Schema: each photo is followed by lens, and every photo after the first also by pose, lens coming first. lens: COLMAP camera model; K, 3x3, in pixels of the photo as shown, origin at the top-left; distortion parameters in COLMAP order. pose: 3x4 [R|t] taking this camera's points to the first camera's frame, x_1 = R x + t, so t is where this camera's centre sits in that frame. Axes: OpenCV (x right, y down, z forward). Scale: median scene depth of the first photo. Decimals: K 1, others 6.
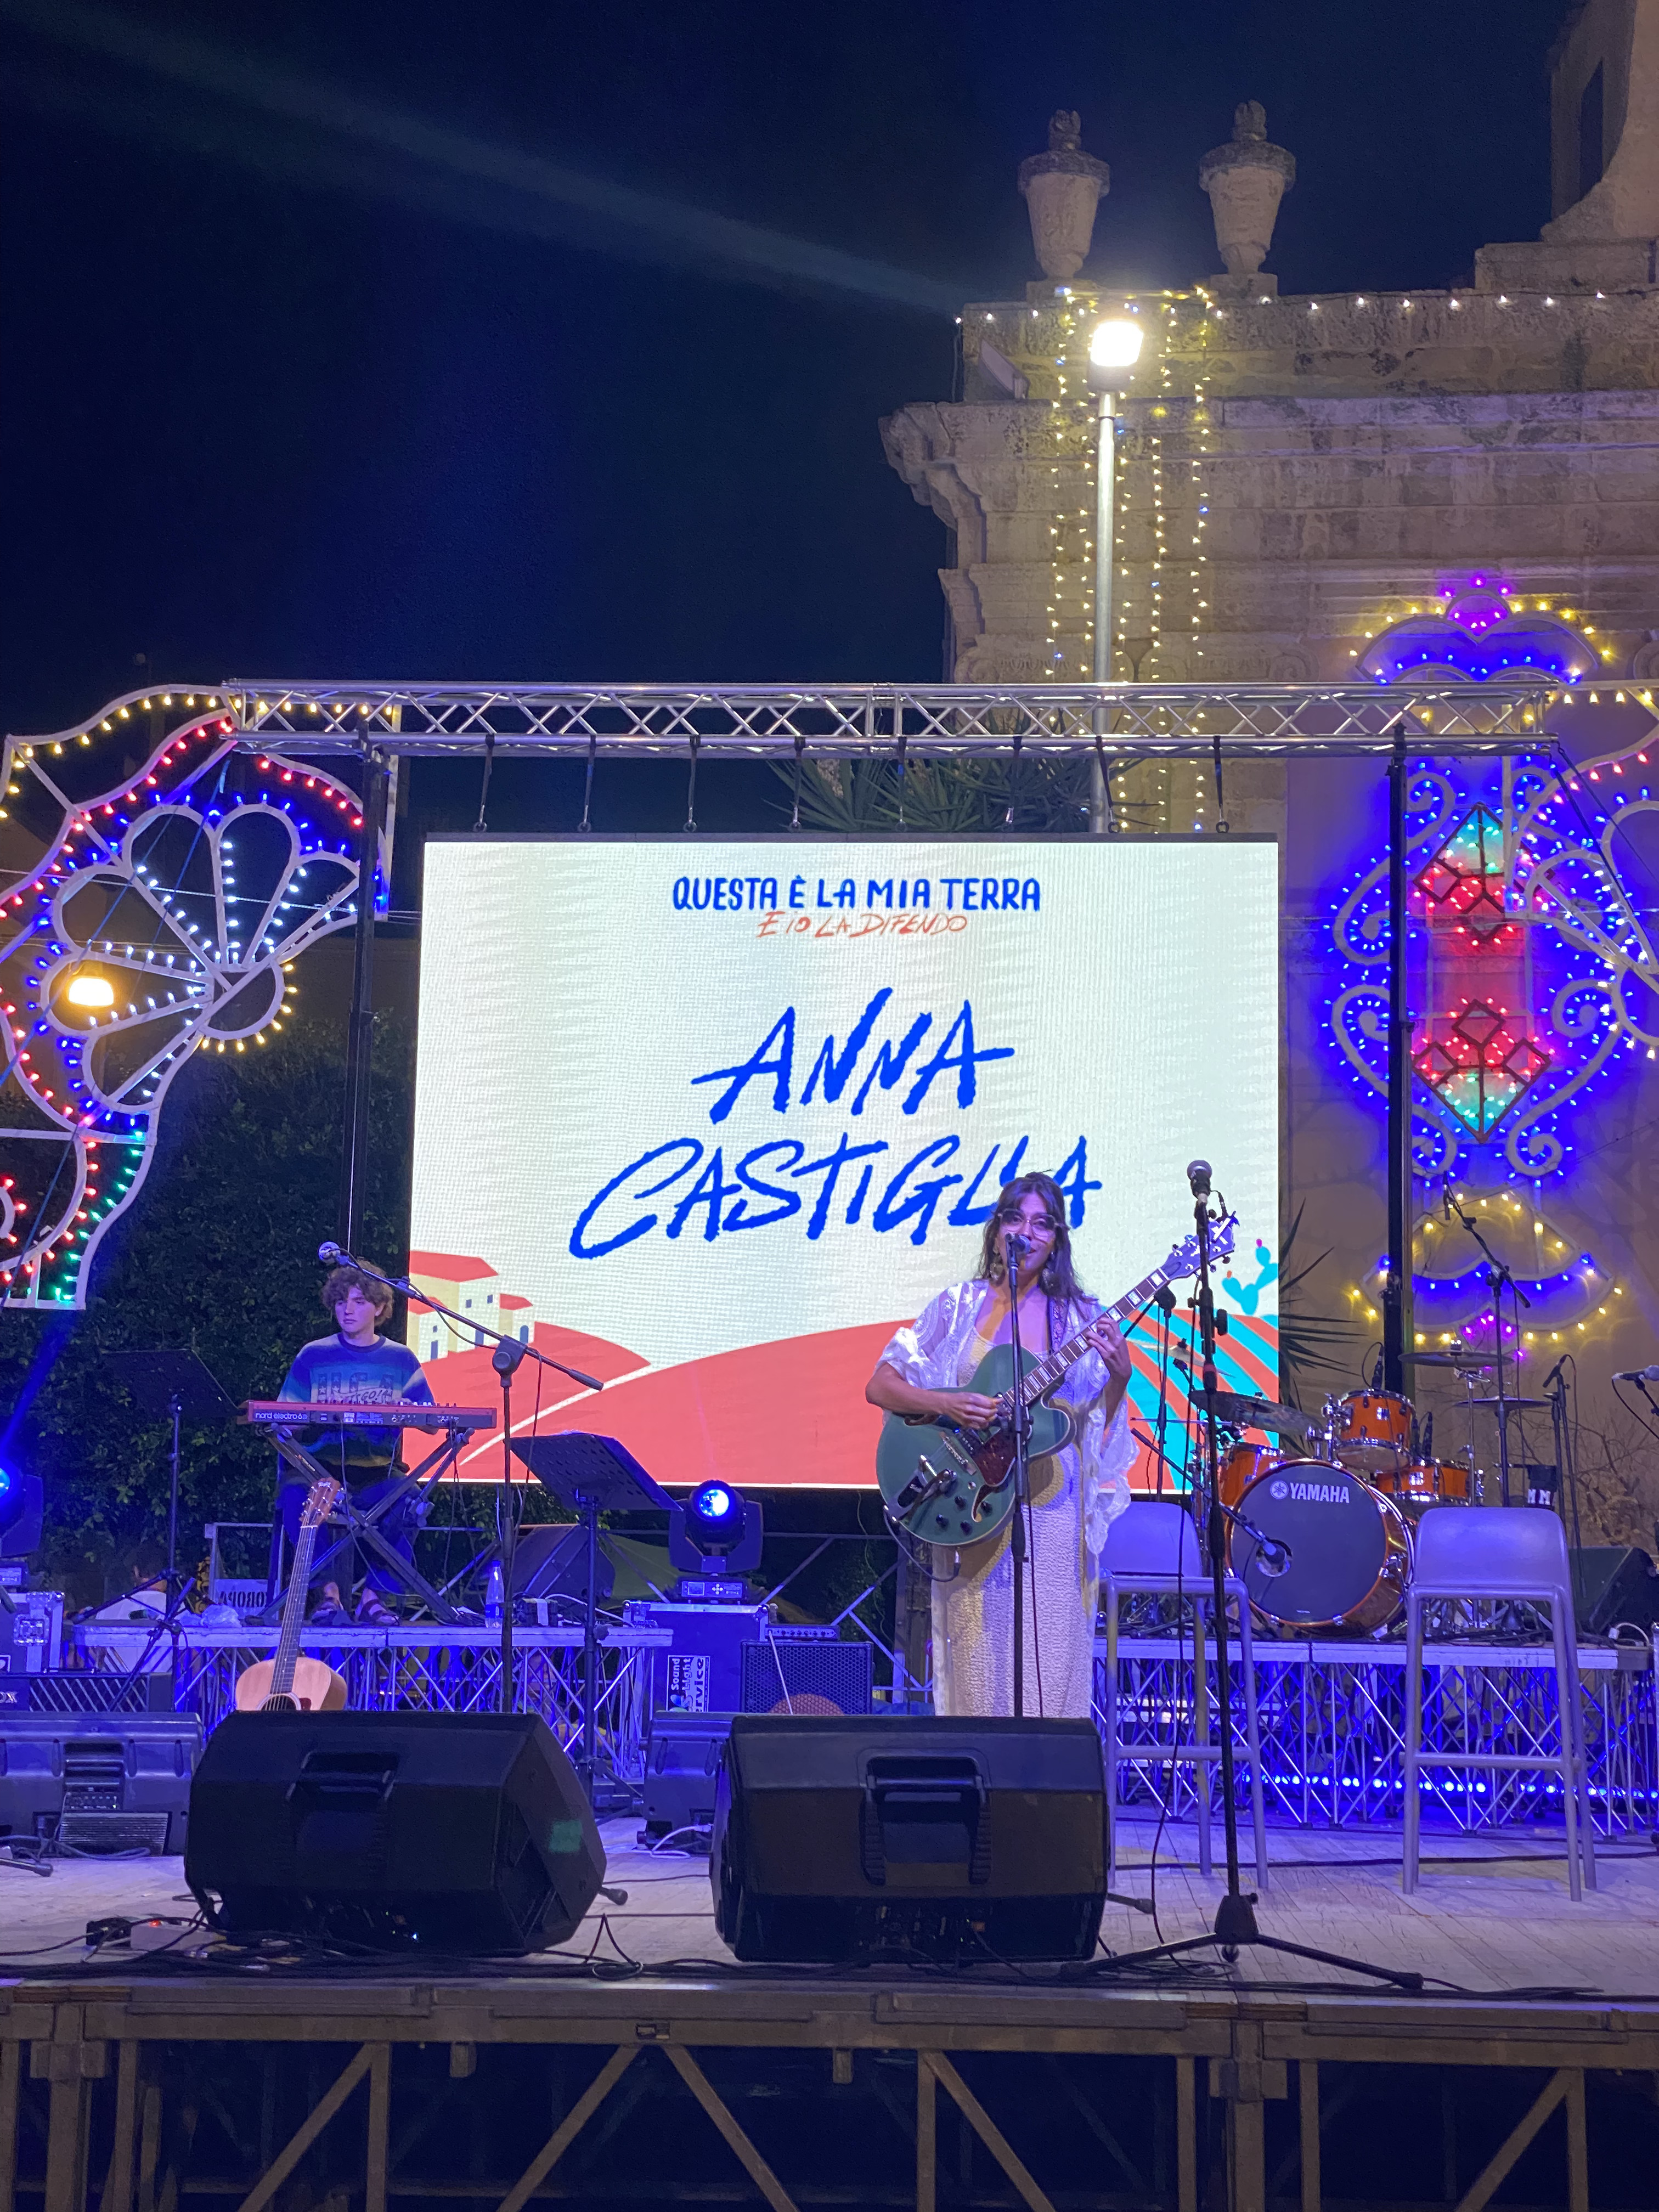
lens RADIAL K [[3253.3, 0, 829.5], [0, 3253.3, 1106.0], [0, 0, 1]] dist [0.131195, -0.064983]
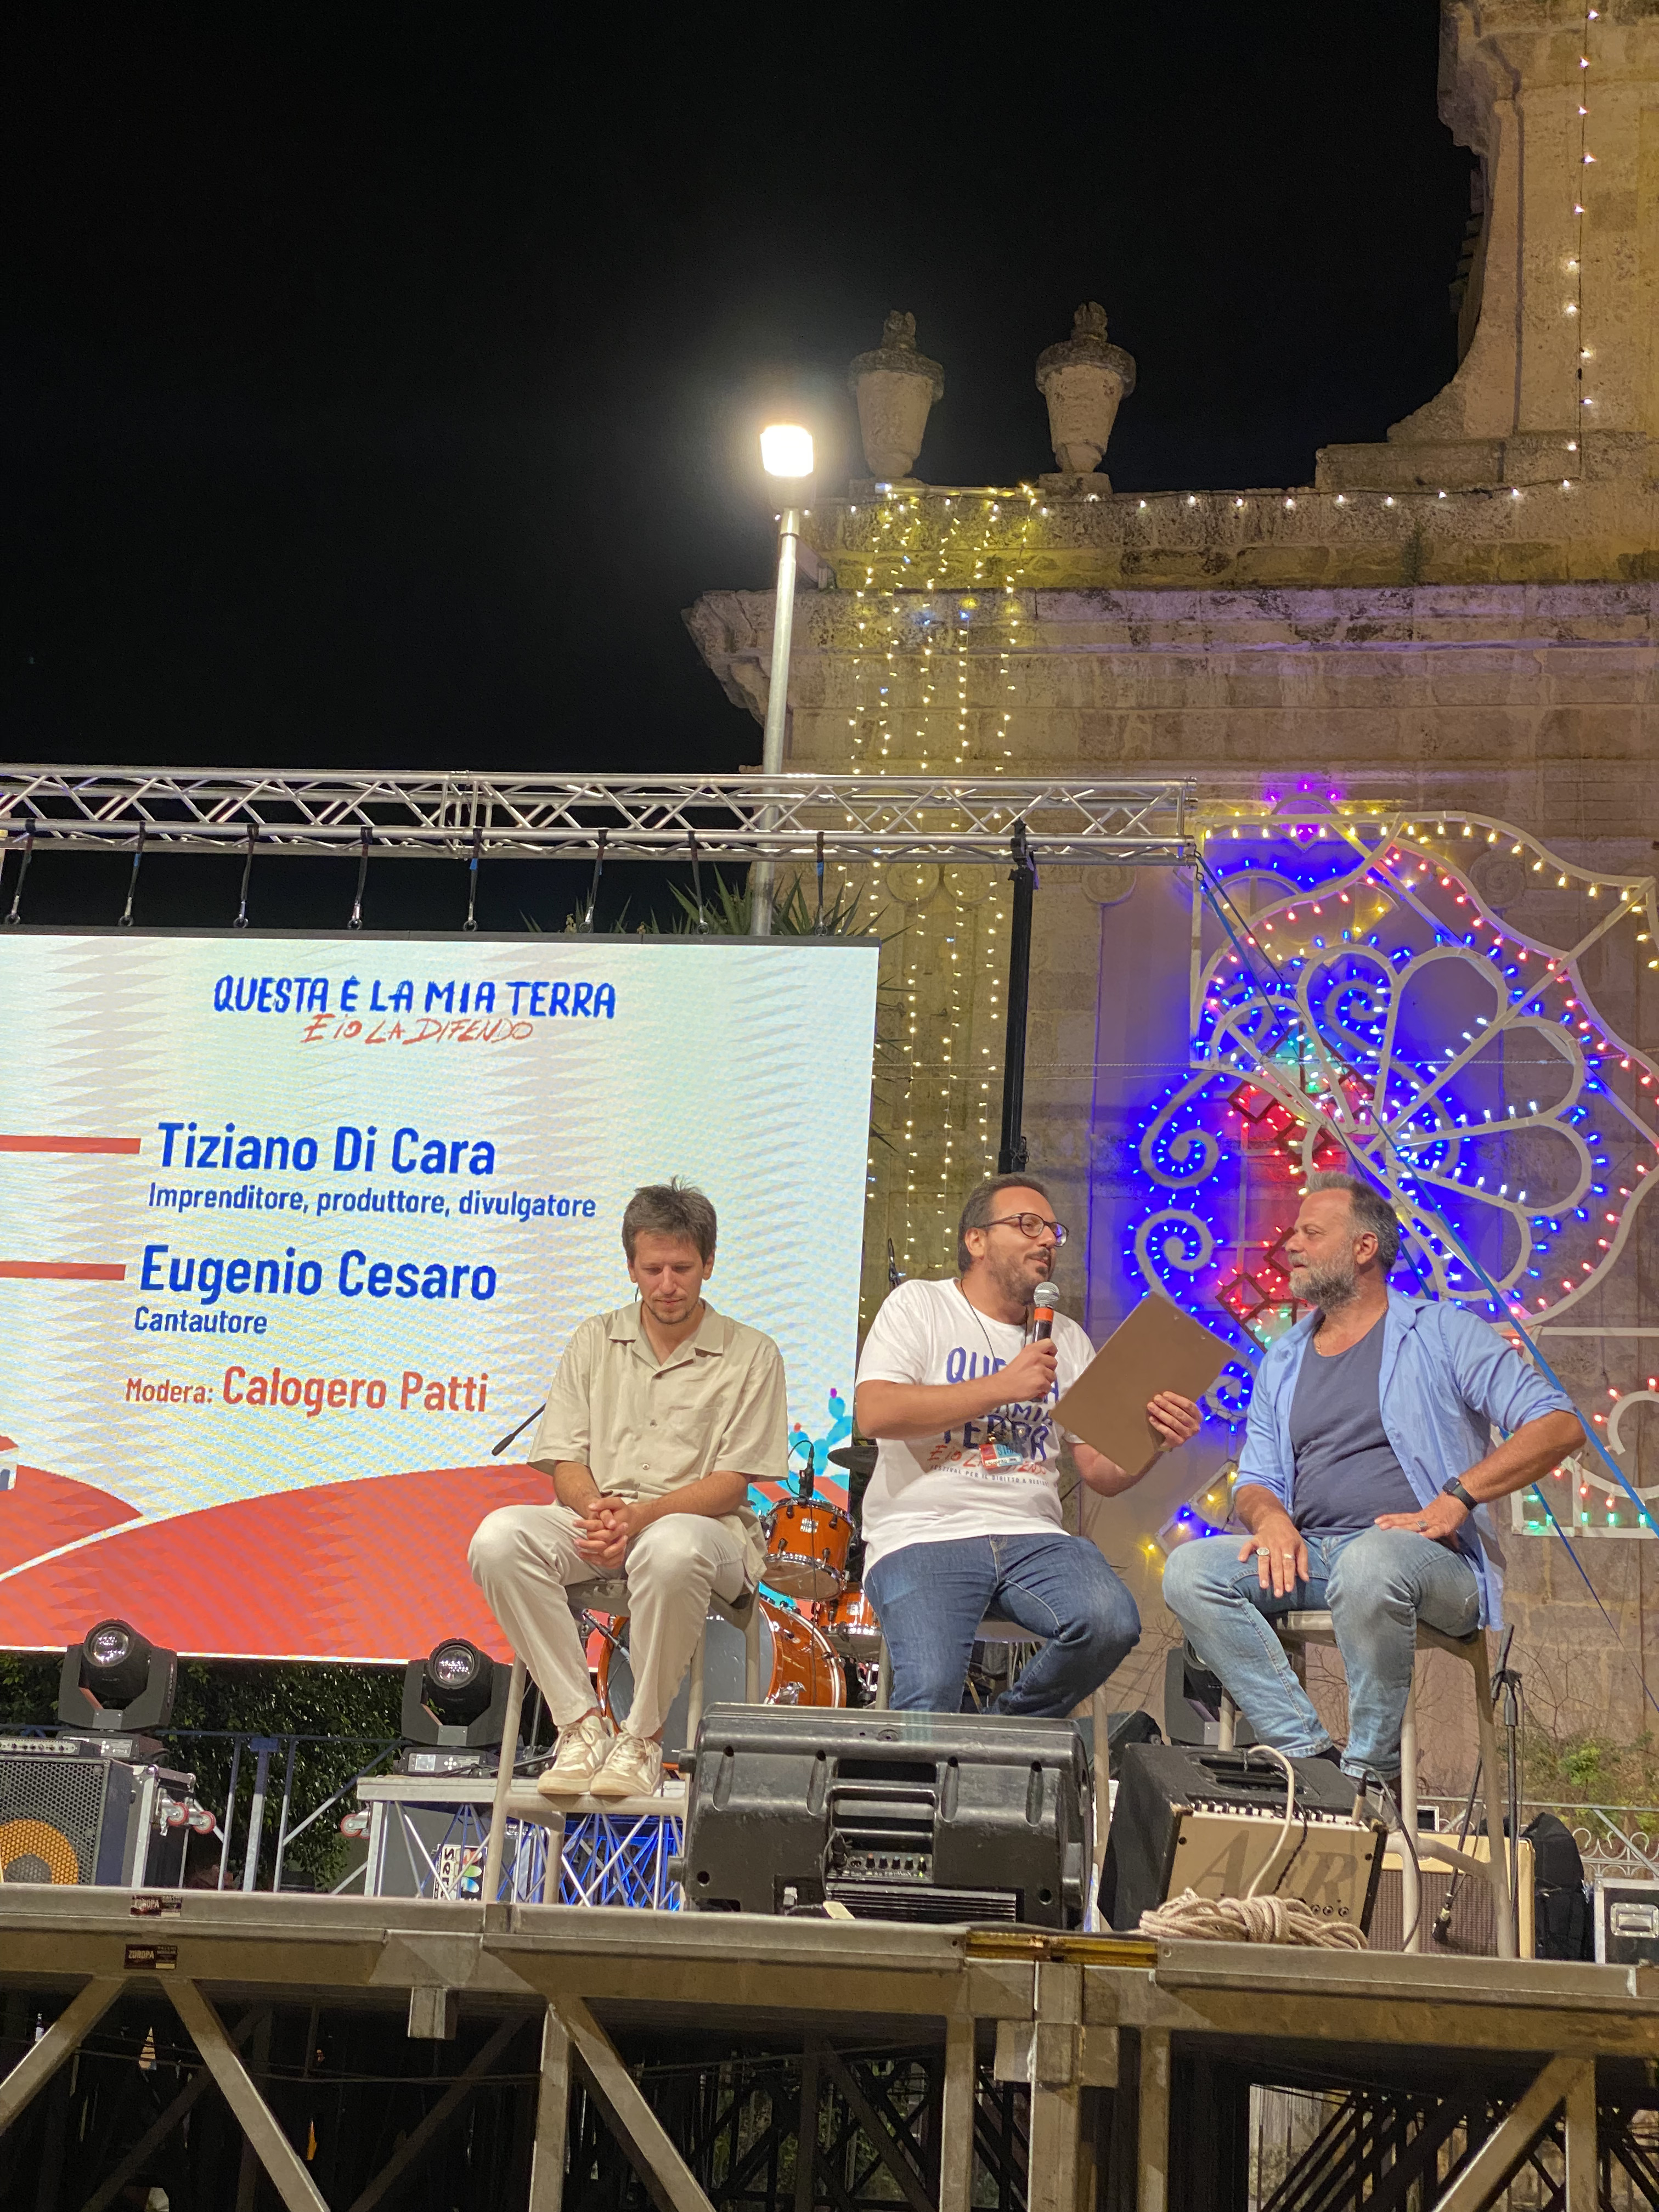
lens RADIAL K [[3263.9, 0, 823.2], [0, 3263.9, 1104.4], [0, 0, 1]] dist [0.113310, 0.064245]
pose [[0.997704, 0.023847, -0.063395, 0.159069], [-0.031547, 0.991857, -0.123385, 0.063955], [0.059936, 0.125101, 0.990332, 0.105904]]
